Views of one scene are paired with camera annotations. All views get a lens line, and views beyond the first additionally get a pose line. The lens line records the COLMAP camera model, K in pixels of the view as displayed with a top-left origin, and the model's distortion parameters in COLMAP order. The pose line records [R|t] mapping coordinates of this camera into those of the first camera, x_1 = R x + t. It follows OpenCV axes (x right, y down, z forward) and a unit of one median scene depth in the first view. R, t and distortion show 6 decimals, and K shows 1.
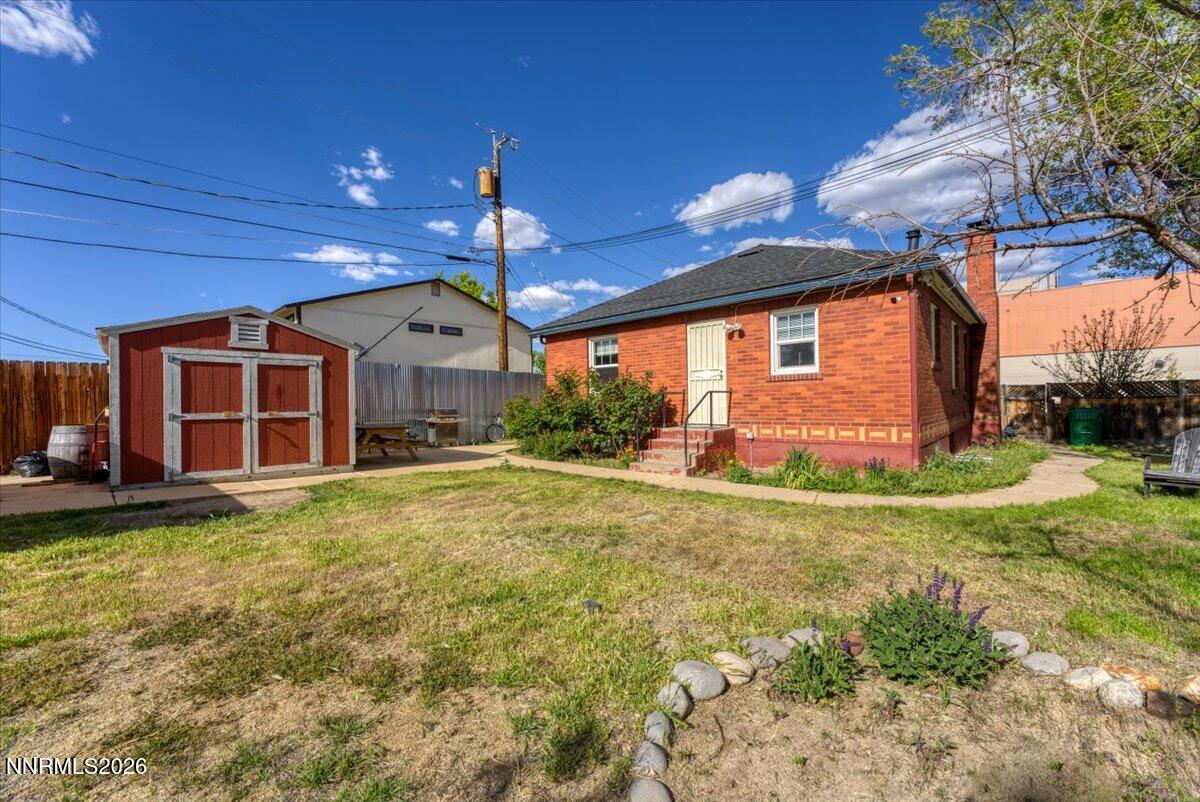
lens RADIAL K [[498.5, 0, 600.0], [0, 498.5, 401.0], [0, 0, 1]] dist [0.000916, -0.000158]
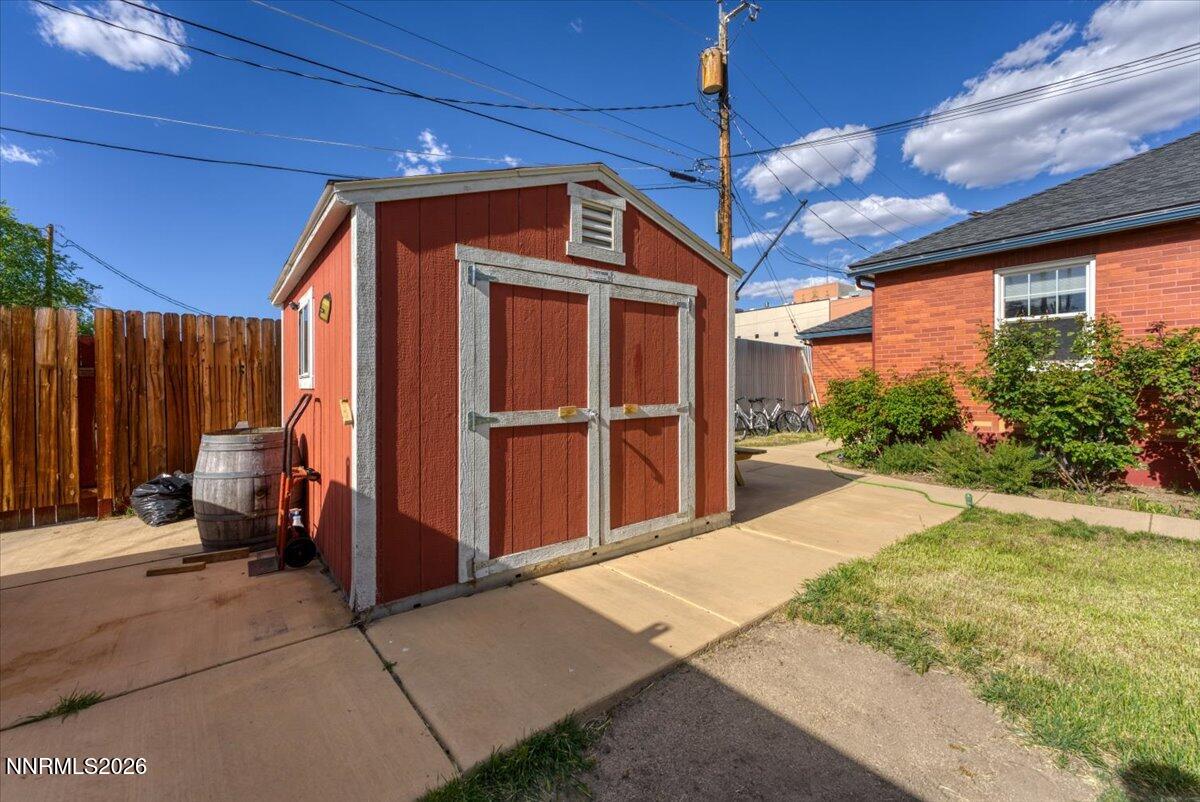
lens RADIAL K [[517.8, 0, 587.7], [0, 517.8, 377.9], [0, 0, 1]] dist [0.007968, -0.000210]
pose [[0.989042, -0.004123, -0.147579, -0.590375], [0.002957, 0.999963, -0.008115, 0.000777], [0.147607, 0.007590, 0.989017, 0.503320]]
